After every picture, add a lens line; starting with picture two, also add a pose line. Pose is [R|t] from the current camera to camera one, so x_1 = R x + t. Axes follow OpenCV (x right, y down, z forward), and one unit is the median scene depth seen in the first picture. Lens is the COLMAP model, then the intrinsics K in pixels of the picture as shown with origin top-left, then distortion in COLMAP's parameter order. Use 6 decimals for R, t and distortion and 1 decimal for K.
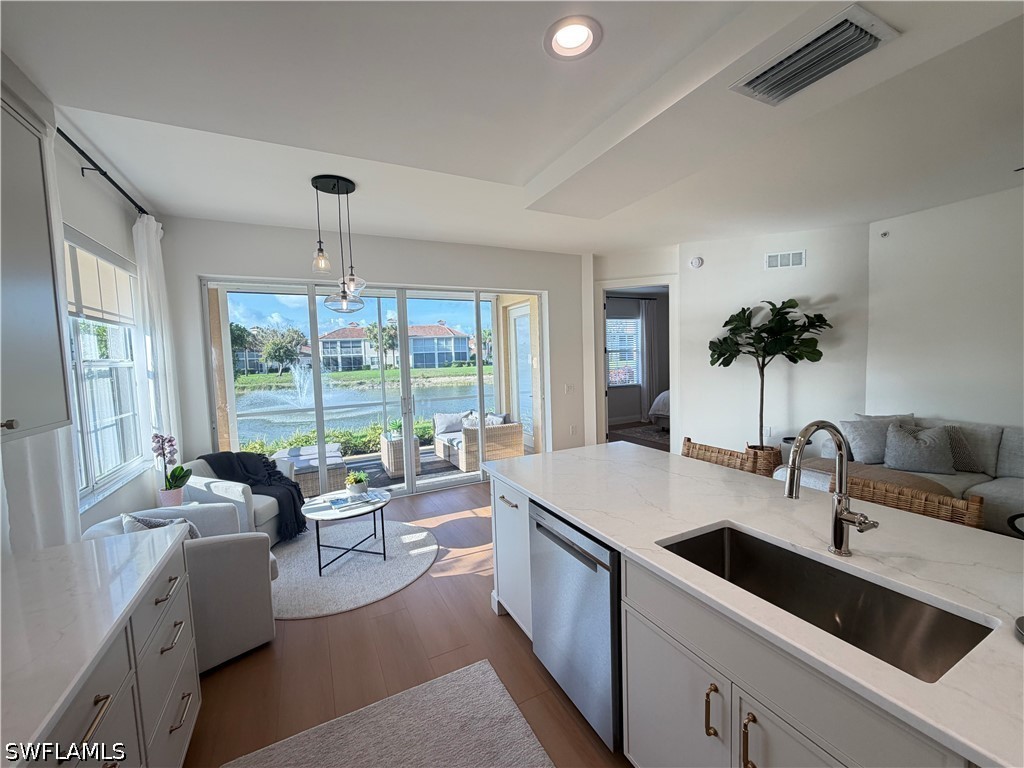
lens RADIAL K [[410.4, 0, 511.5], [0, 410.4, 386.8], [0, 0, 1]] dist [0.002853, 0.000055]
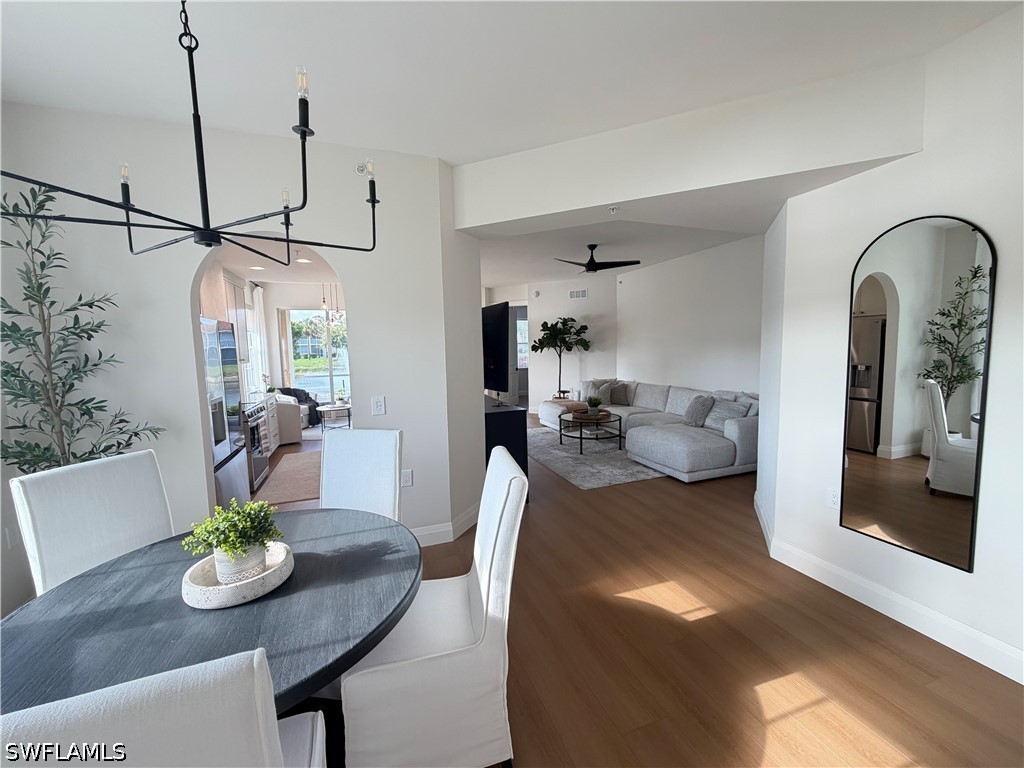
lens RADIAL K [[410.4, 0, 511.6], [0, 410.4, 383.4], [0, 0, 1]] dist [0.002853, 0.000055]
pose [[0.992973, 0.021187, -0.116431, 0.599384], [-0.018789, 0.999589, 0.021655, 0.049459], [0.116842, -0.019315, 0.992963, -0.836224]]
